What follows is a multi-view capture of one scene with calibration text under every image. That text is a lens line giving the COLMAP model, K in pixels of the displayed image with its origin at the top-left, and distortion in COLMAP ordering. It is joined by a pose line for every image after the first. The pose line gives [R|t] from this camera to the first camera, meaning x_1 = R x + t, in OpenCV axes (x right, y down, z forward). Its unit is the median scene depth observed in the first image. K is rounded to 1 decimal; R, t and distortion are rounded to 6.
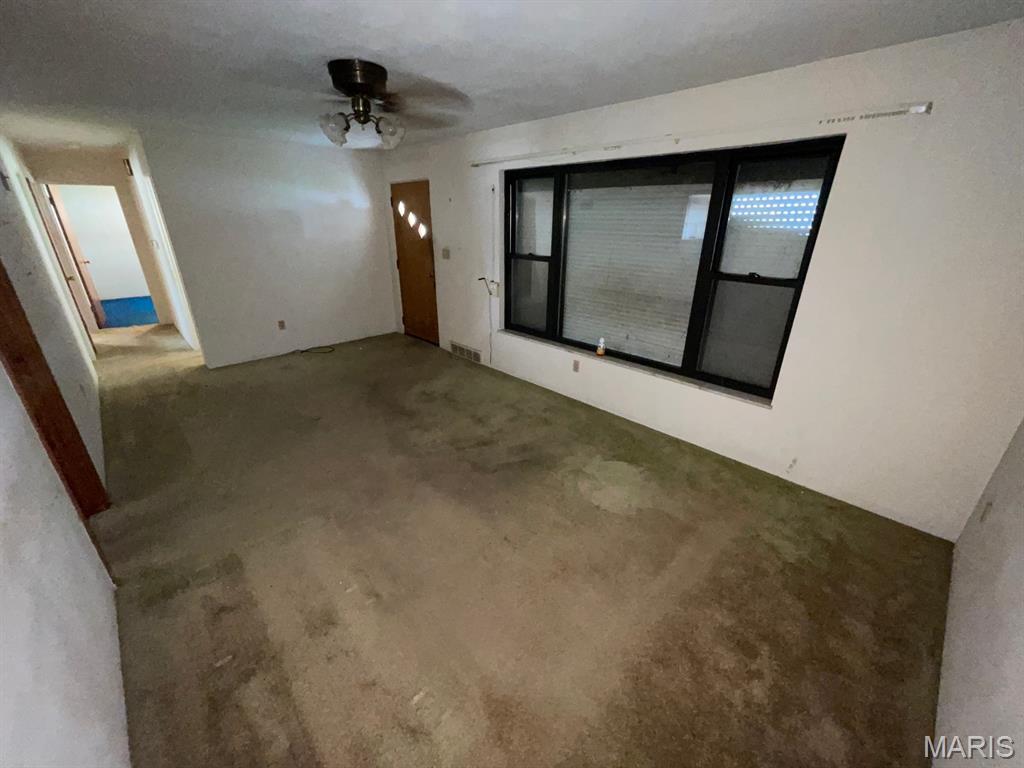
lens RADIAL K [[413.0, 0, 512.6], [0, 413.0, 387.5], [0, 0, 1]] dist [-0.003036, 0.001669]
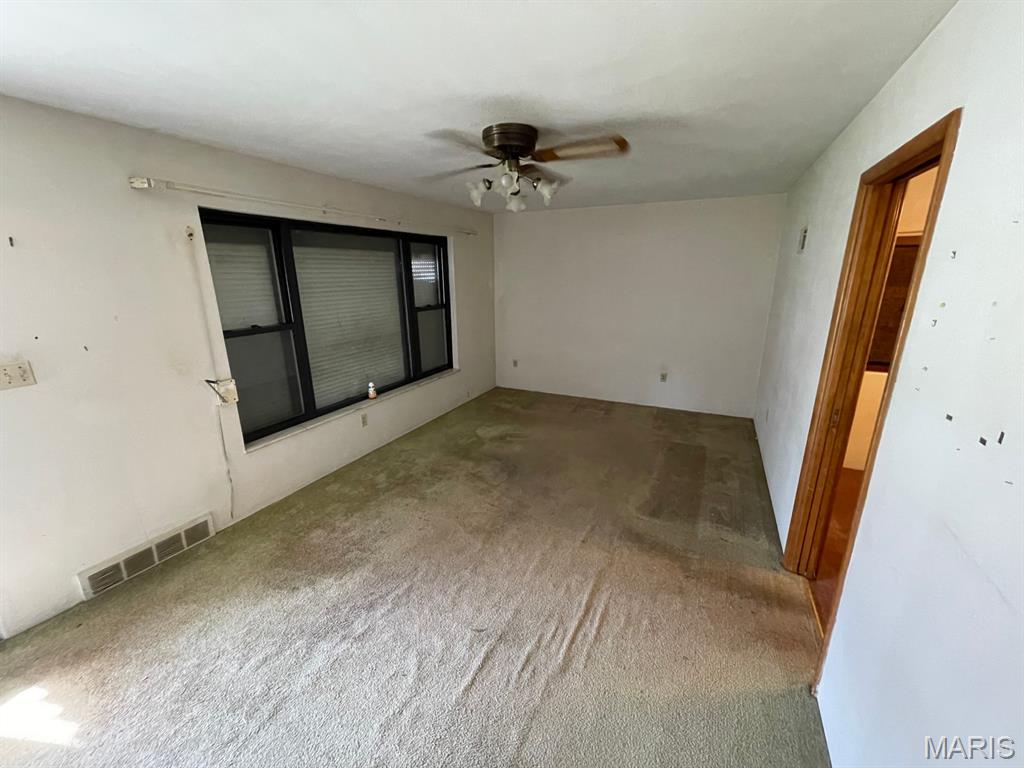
lens RADIAL K [[413.0, 0, 511.9], [0, 413.0, 382.5], [0, 0, 1]] dist [-0.003036, 0.001669]
pose [[-0.345849, -0.239792, 0.907132, -0.841597], [0.372989, 0.851987, 0.367419, -0.360284], [-0.860969, 0.465422, -0.205219, 0.864645]]
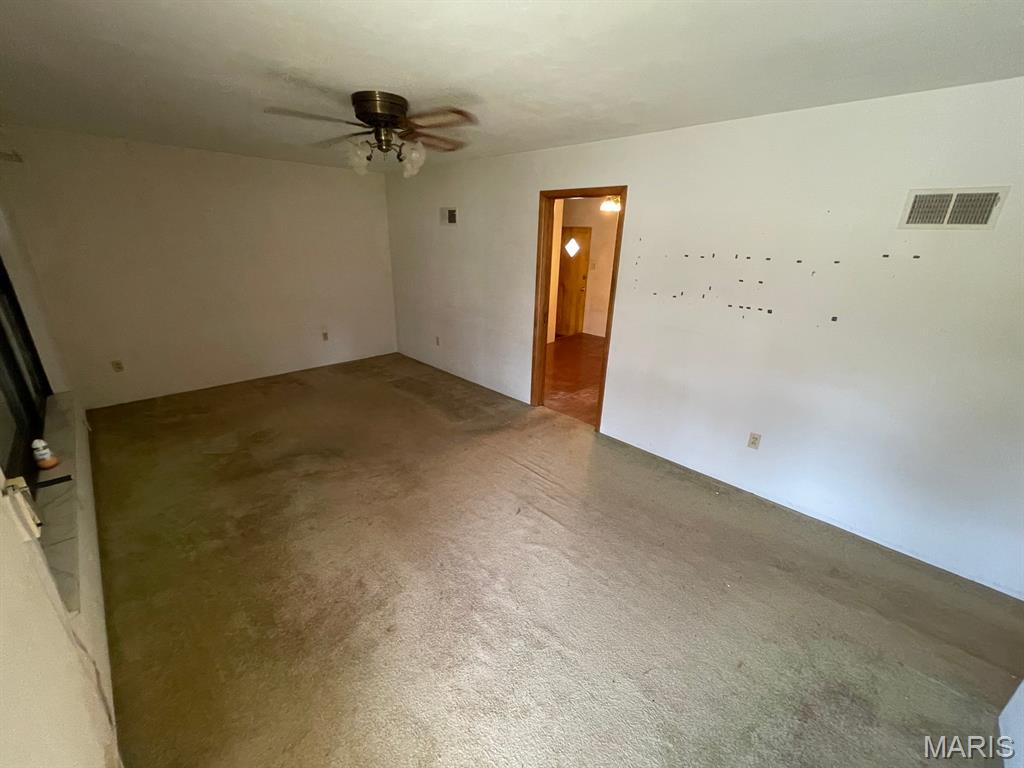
lens RADIAL K [[413.0, 0, 508.5], [0, 413.0, 387.0], [0, 0, 1]] dist [-0.003036, 0.001669]
pose [[-0.999537, -0.021579, -0.021451, -0.408050], [-0.030412, 0.730357, 0.682389, -0.550947], [0.000942, 0.682725, -0.730675, 1.296032]]
